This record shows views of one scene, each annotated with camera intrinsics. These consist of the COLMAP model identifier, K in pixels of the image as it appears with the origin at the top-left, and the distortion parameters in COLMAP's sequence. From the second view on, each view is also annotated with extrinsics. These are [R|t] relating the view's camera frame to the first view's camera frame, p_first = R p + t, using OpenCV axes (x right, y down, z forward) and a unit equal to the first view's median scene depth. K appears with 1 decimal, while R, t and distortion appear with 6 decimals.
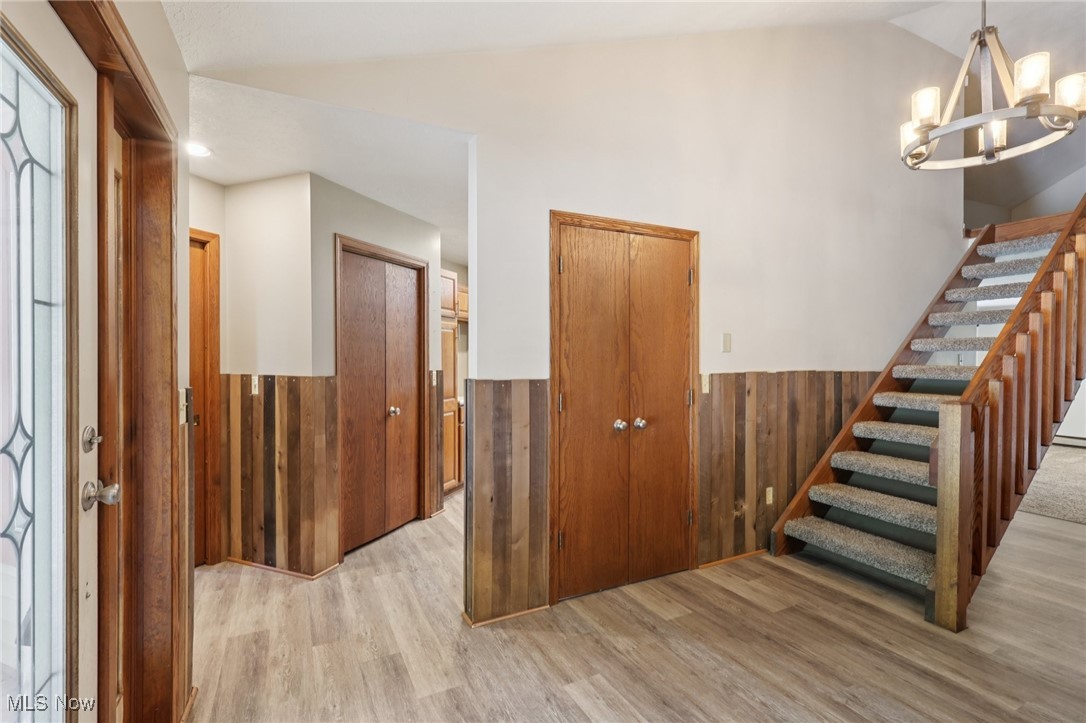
lens RADIAL K [[503.1, 0, 543.0], [0, 503.1, 361.5], [0, 0, 1]] dist [0.002300, 0.000500]
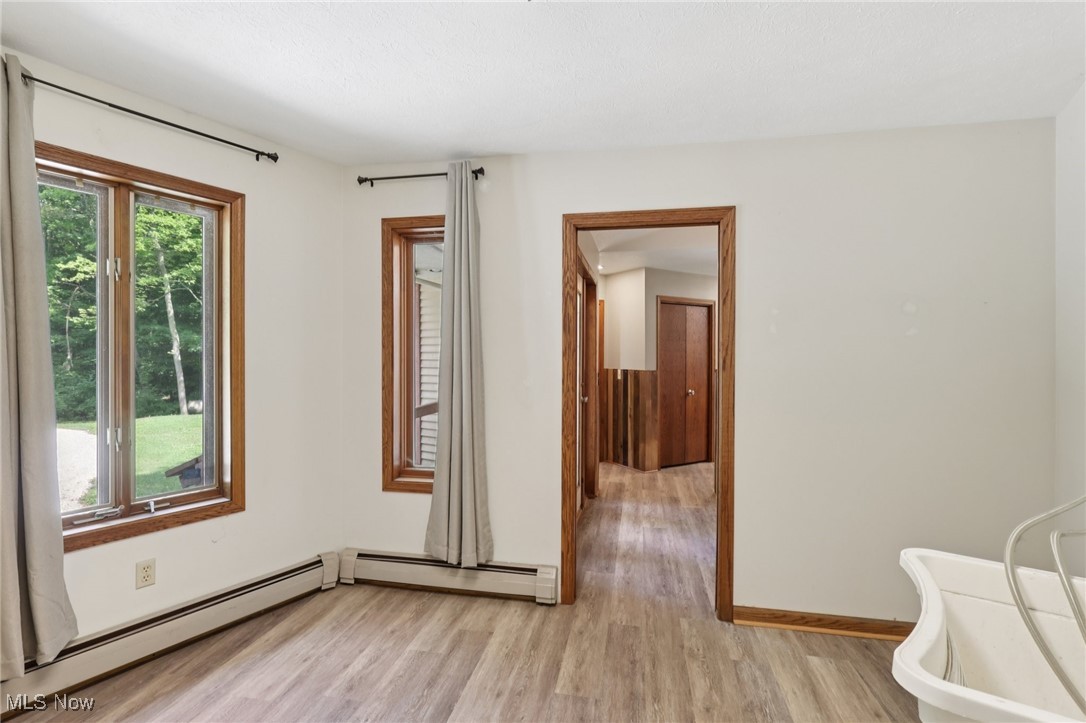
lens RADIAL K [[503.1, 0, 543.0], [0, 503.1, 361.5], [0, 0, 1]] dist [0.002300, 0.000500]
pose [[0.791317, 0.005441, -0.611382, 0.413004], [-0.009195, 0.999953, -0.003002, 0.004693], [0.611337, 0.007997, 0.791330, -0.773475]]
